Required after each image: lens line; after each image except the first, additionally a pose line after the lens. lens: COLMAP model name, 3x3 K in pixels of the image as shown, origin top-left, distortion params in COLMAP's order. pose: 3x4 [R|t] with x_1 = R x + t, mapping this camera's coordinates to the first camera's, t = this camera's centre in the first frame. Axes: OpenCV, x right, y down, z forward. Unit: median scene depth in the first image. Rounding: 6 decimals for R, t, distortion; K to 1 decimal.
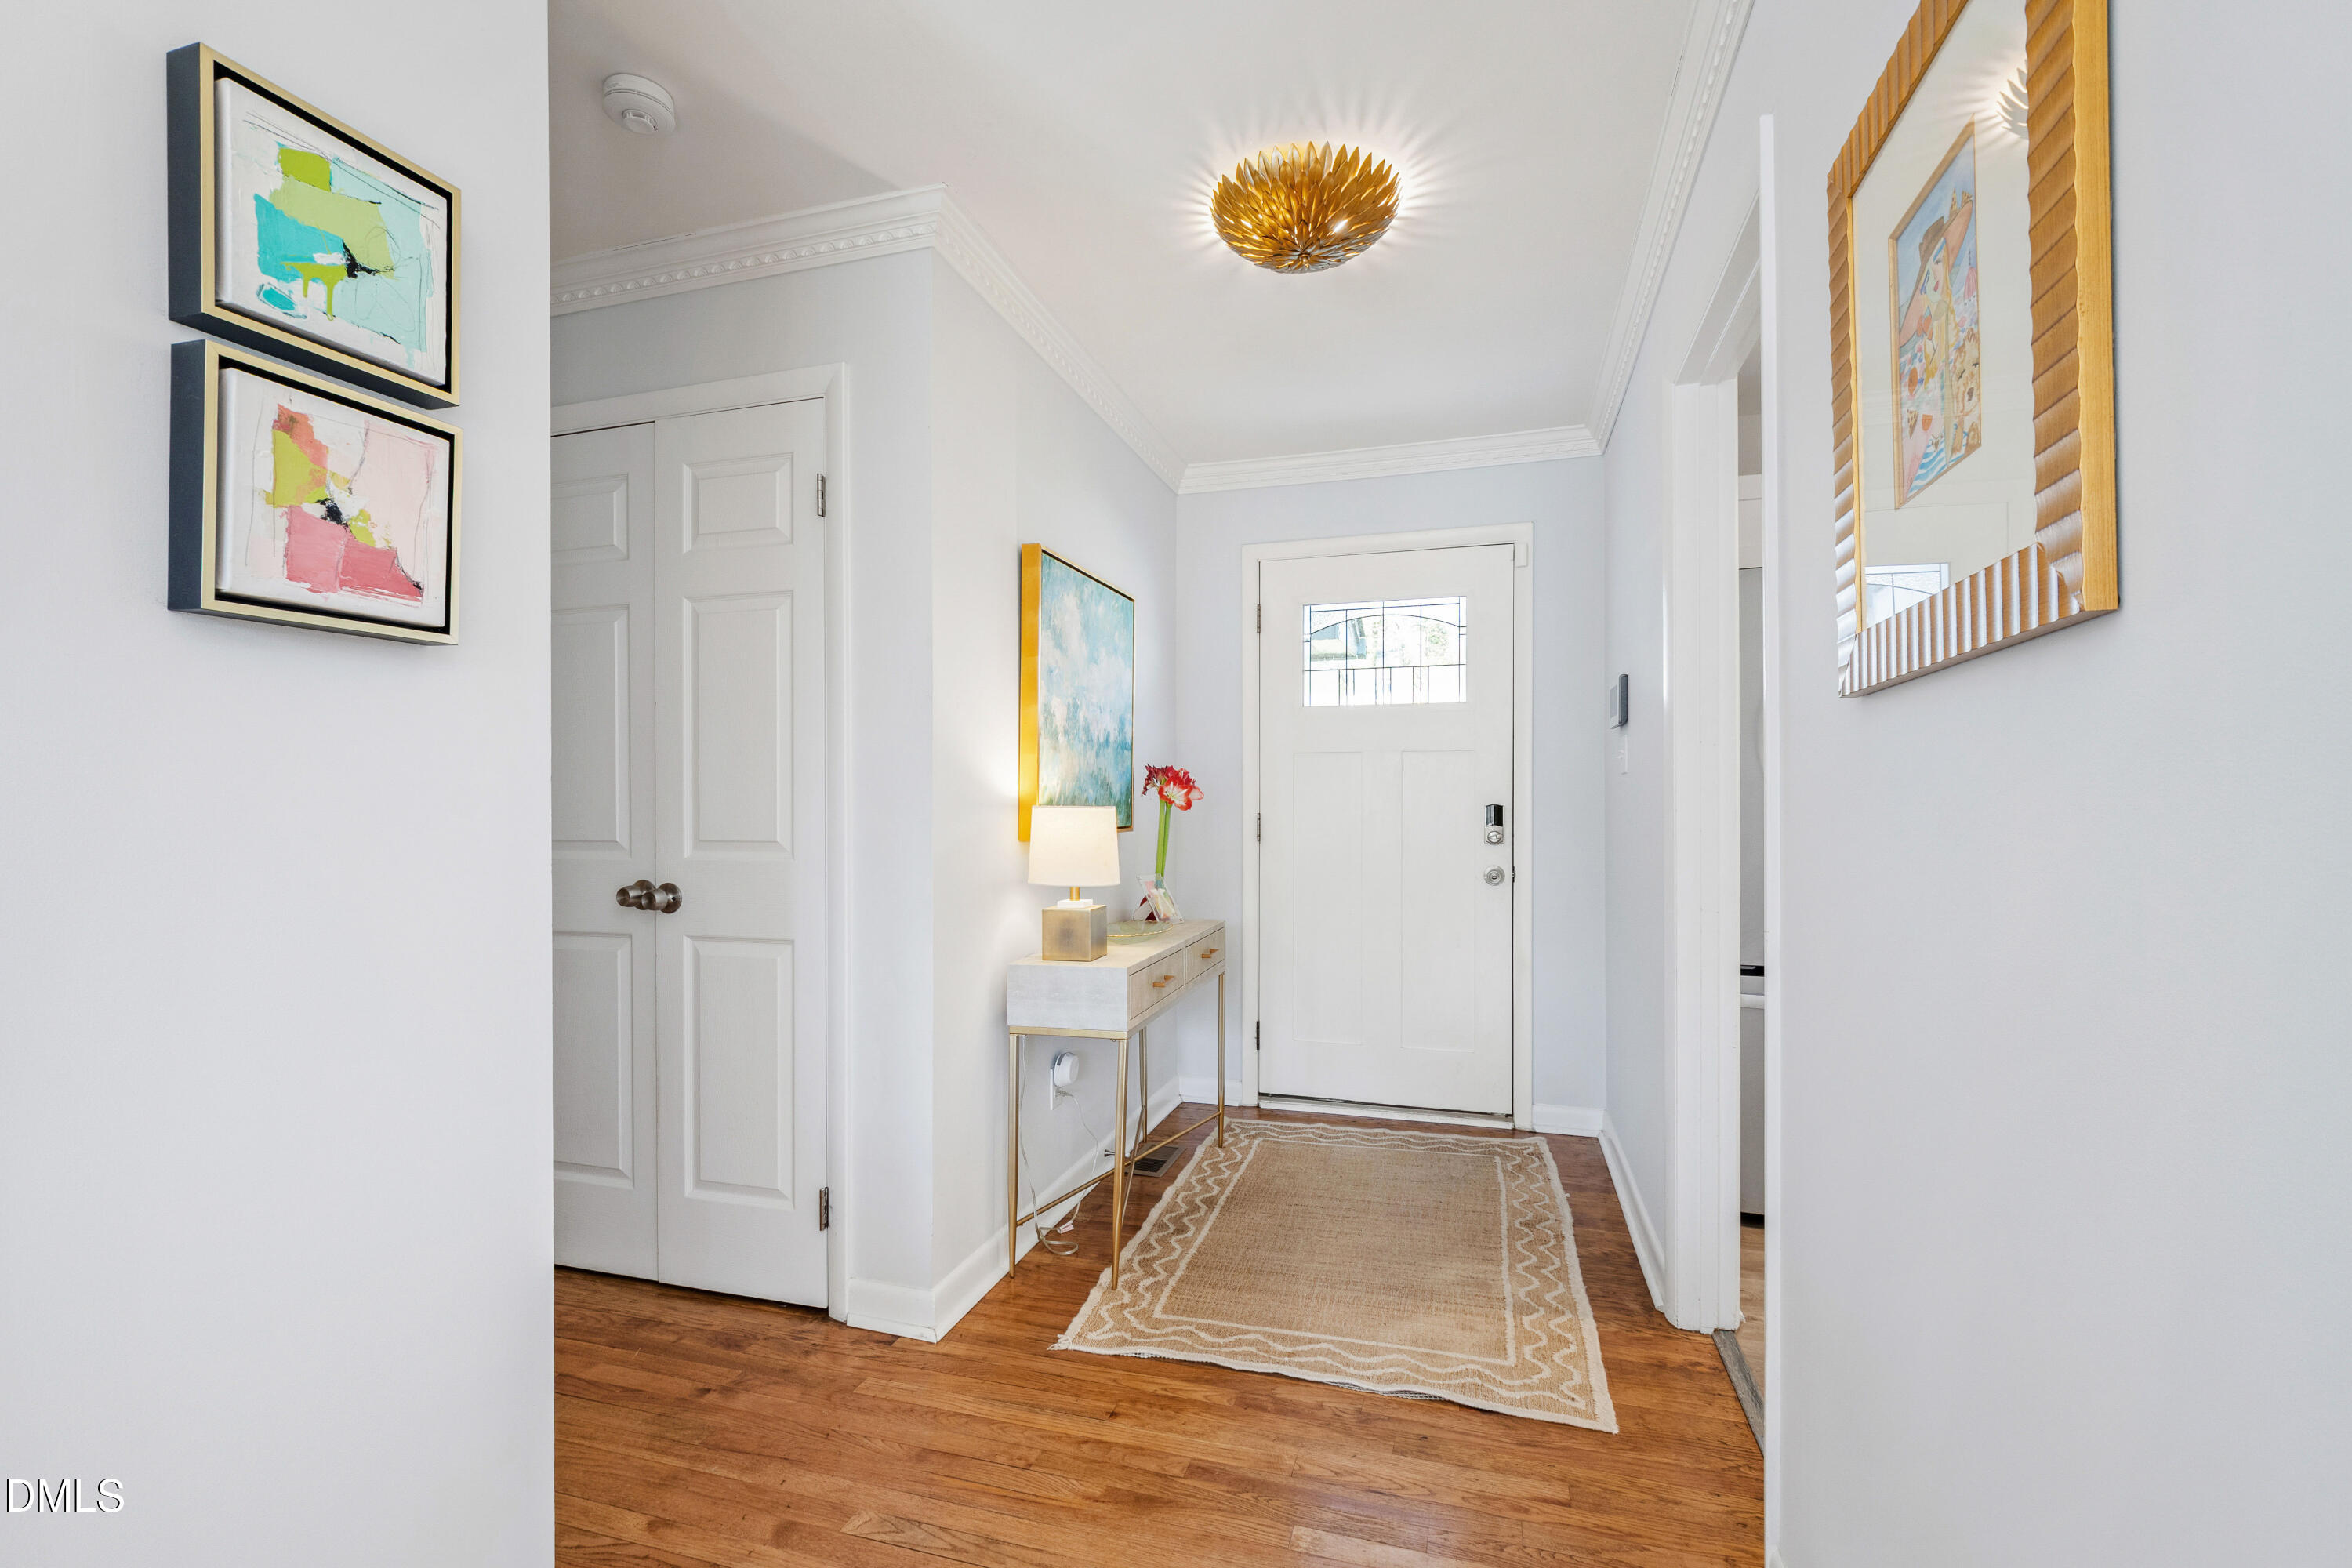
lens RADIAL K [[1035.7, 0, 1168.3], [0, 1035.7, 817.1], [0, 0, 1]] dist [0.000012, 0.007291]
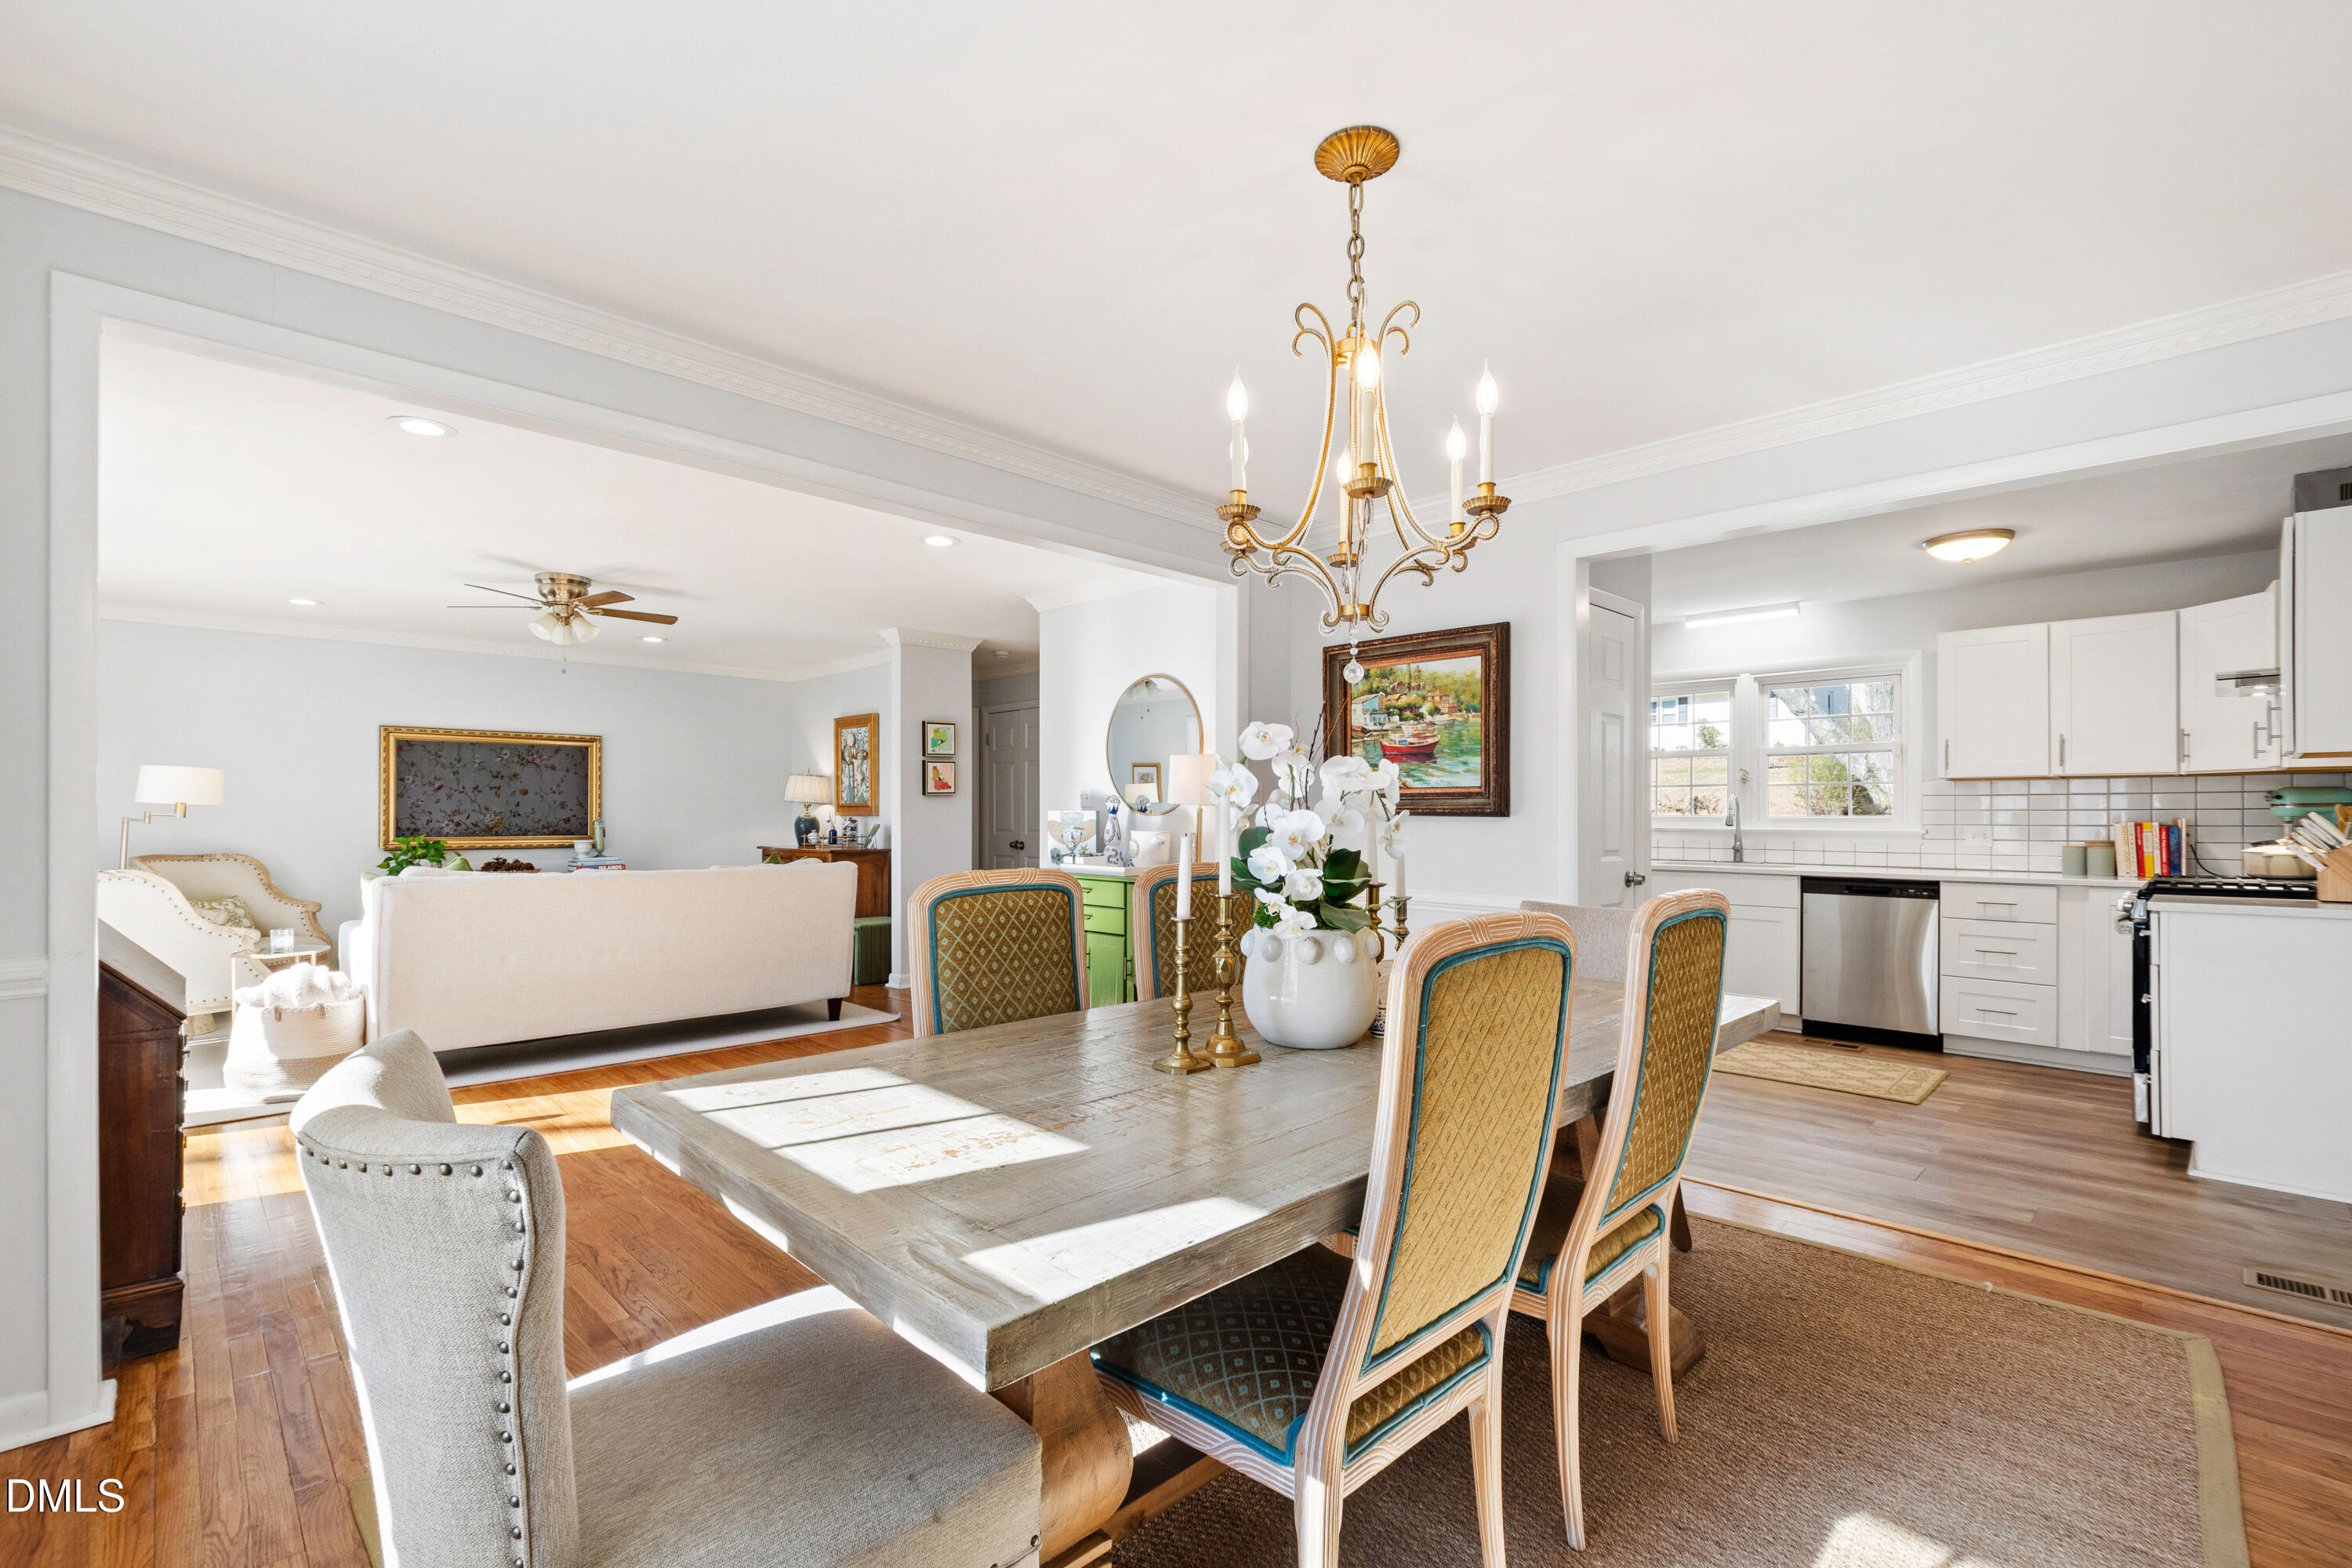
lens RADIAL K [[1035.7, 0, 1168.3], [0, 1035.7, 817.1], [0, 0, 1]] dist [0.000012, 0.007291]
pose [[0.880191, 0.001690, -0.474617, 3.204343], [-0.000712, 0.999997, 0.002240, -0.093775], [0.474620, -0.001633, 0.880189, -3.655120]]
